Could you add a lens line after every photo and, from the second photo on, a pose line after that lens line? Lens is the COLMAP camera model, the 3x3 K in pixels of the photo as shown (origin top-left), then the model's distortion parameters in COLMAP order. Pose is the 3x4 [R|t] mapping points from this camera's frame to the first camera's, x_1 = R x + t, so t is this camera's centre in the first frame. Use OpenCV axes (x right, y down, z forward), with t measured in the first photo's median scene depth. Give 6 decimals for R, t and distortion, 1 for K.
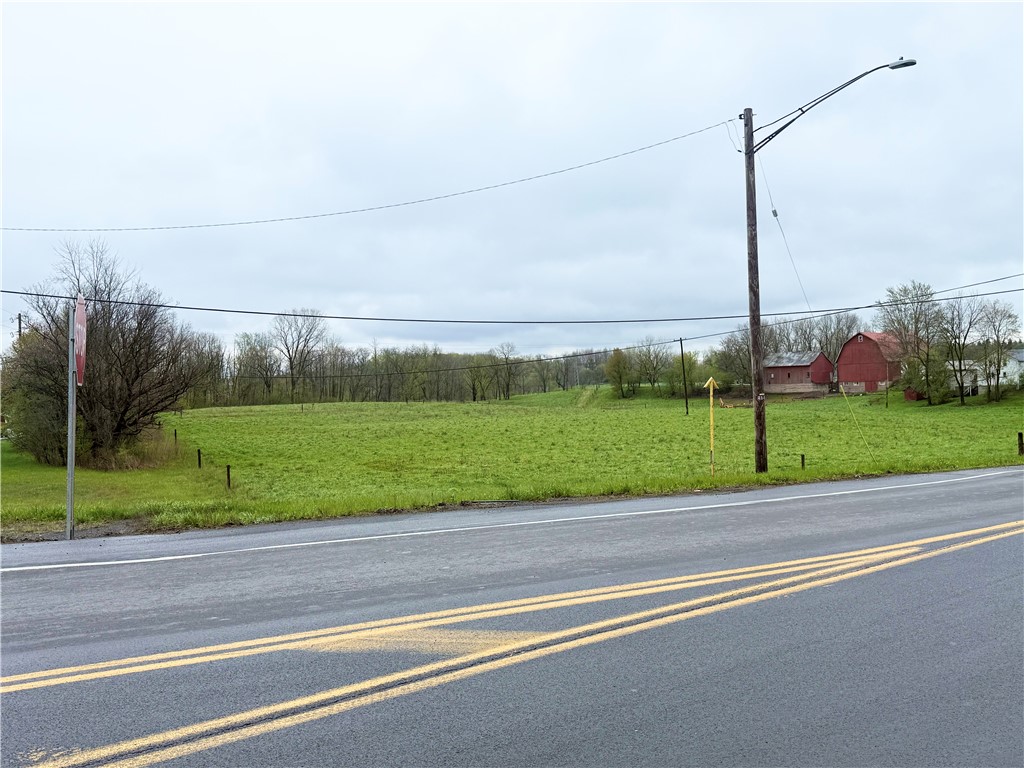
lens RADIAL K [[925.8, 0, 512.0], [0, 925.8, 384.0], [0, 0, 1]] dist [0.044461, -0.003264]
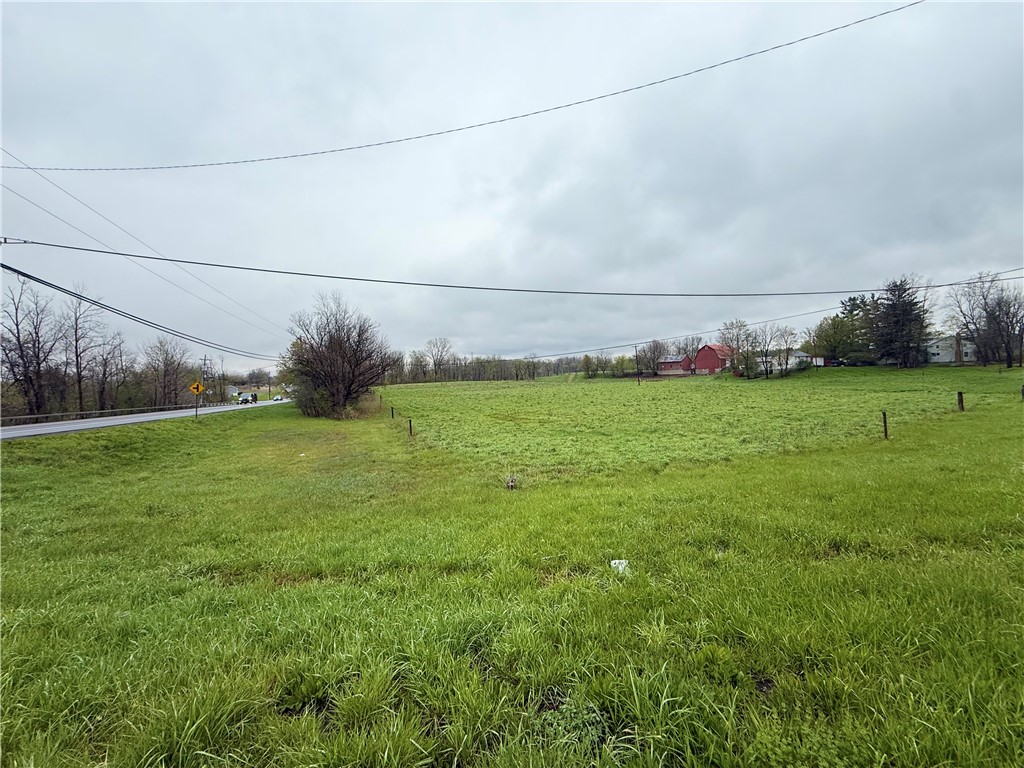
lens RADIAL K [[407.0, 0, 512.0], [0, 407.0, 384.0], [0, 0, 1]] dist [-0.001069, 0.000018]
pose [[0.999029, -0.011010, -0.042650, -0.021968], [0.012108, 0.999600, 0.025573, 0.003067], [0.042351, -0.026064, 0.998763, 0.068678]]
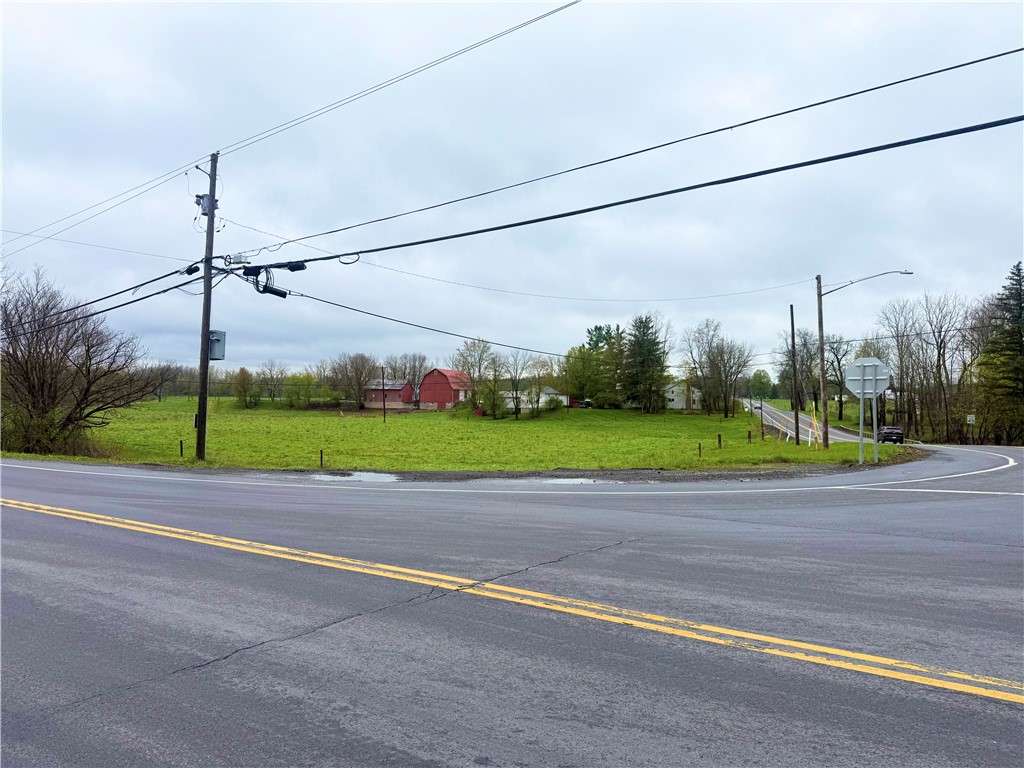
lens RADIAL K [[707.7, 0, 512.0], [0, 707.7, 384.0], [0, 0, 1]] dist [0.134689, -0.000078]
pose [[0.841943, 0.052158, 0.537039, -0.117443], [-0.039329, 0.998602, -0.035329, 0.003282], [-0.538131, 0.008623, 0.842817, -0.000172]]
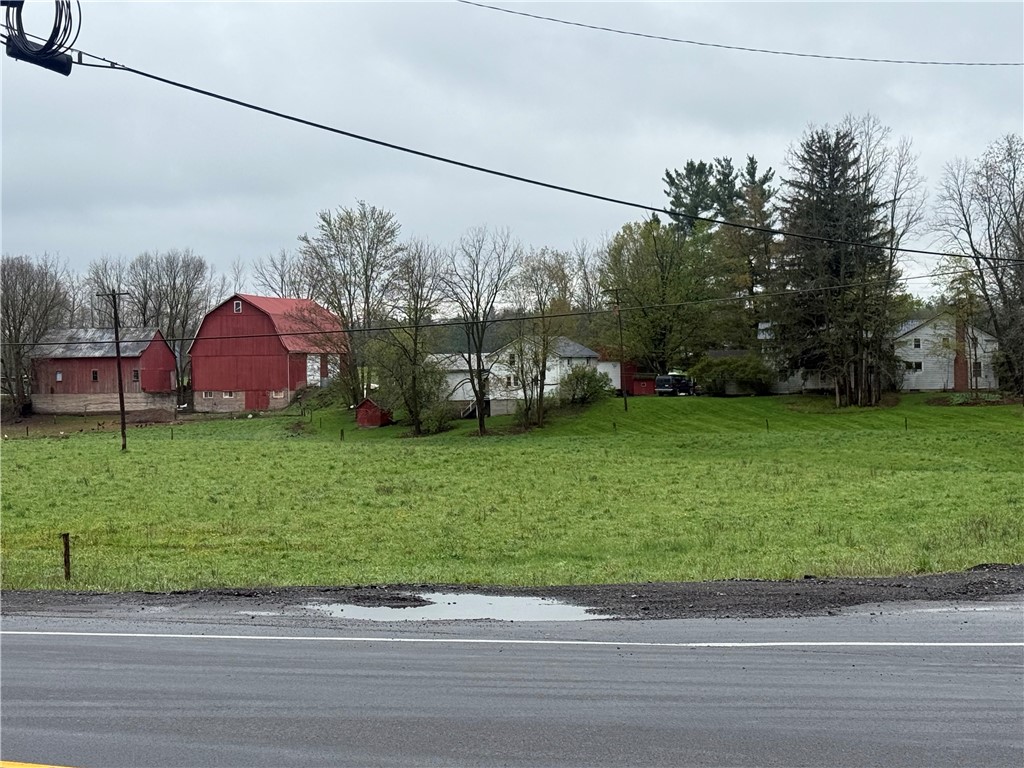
lens RADIAL K [[1994.1, 0, 510.2], [0, 1994.1, 360.9], [0, 0, 1]] dist [0.130076, 0.061358]
pose [[0.818589, 0.022614, 0.573935, -0.128580], [-0.011621, 0.999672, -0.022814, 0.004199], [-0.574263, 0.012005, 0.818583, 0.015946]]
